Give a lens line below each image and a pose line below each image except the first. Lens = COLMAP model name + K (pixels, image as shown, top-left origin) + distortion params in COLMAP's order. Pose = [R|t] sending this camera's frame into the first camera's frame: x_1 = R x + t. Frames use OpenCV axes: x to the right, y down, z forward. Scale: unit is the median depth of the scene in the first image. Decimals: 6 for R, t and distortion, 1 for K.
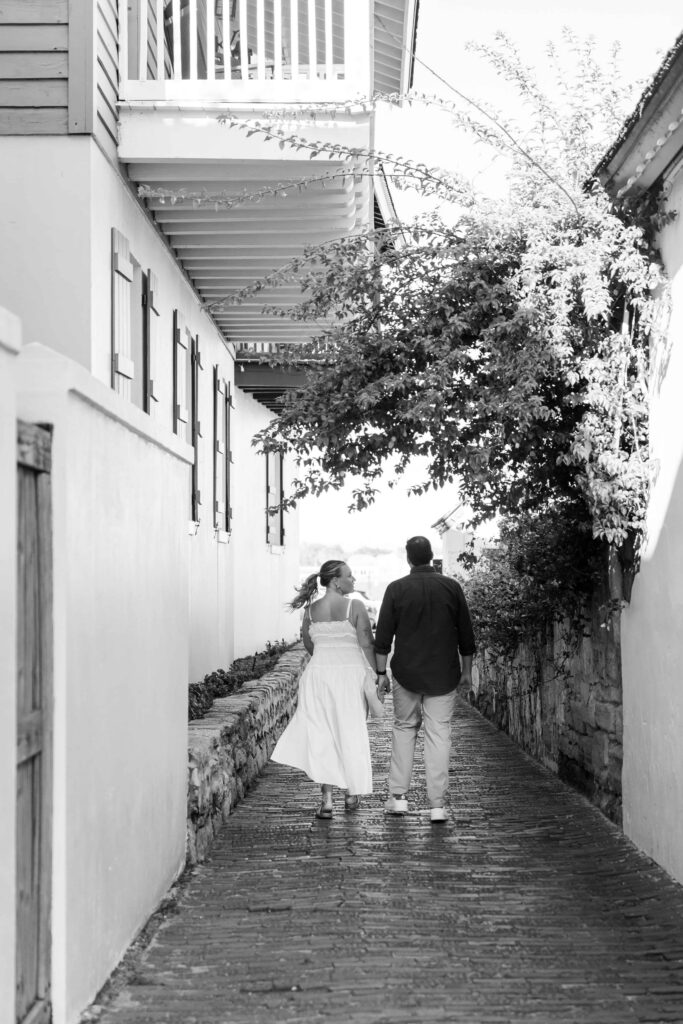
lens RADIAL K [[1794.2, 0, 341.5], [0, 1794.2, 512.0], [0, 0, 1]] dist [0.003832, -0.007369]
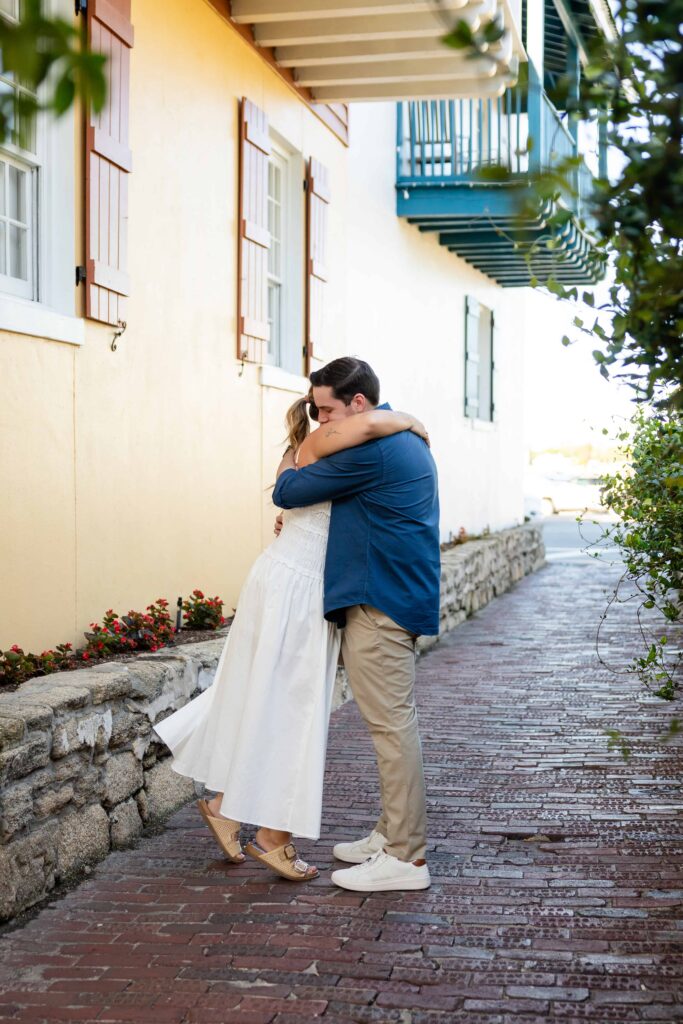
lens RADIAL K [[1405.2, 0, 352.9], [0, 1405.2, 513.2], [0, 0, 1]] dist [-0.004142, 0.010175]
pose [[0.981460, 0.013962, -0.191156, 0.084334], [-0.000647, 0.997579, 0.069541, 0.037514], [0.191664, -0.068128, 0.979093, 0.689965]]
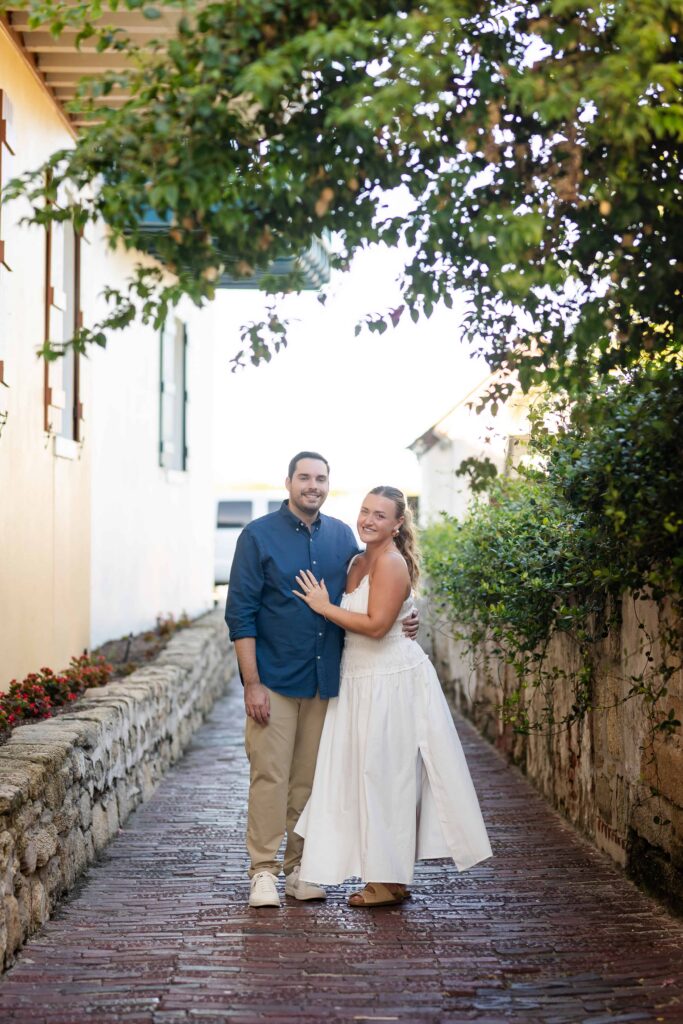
lens RADIAL K [[2331.1, 0, 321.2], [0, 2331.1, 512.0], [0, 0, 1]] dist [-0.007469, 0.351228]
pose [[0.999837, 0.010427, 0.014767, 0.014062], [-0.010894, 0.999433, 0.031861, 0.013063], [-0.014426, -0.032017, 0.999383, 0.282014]]
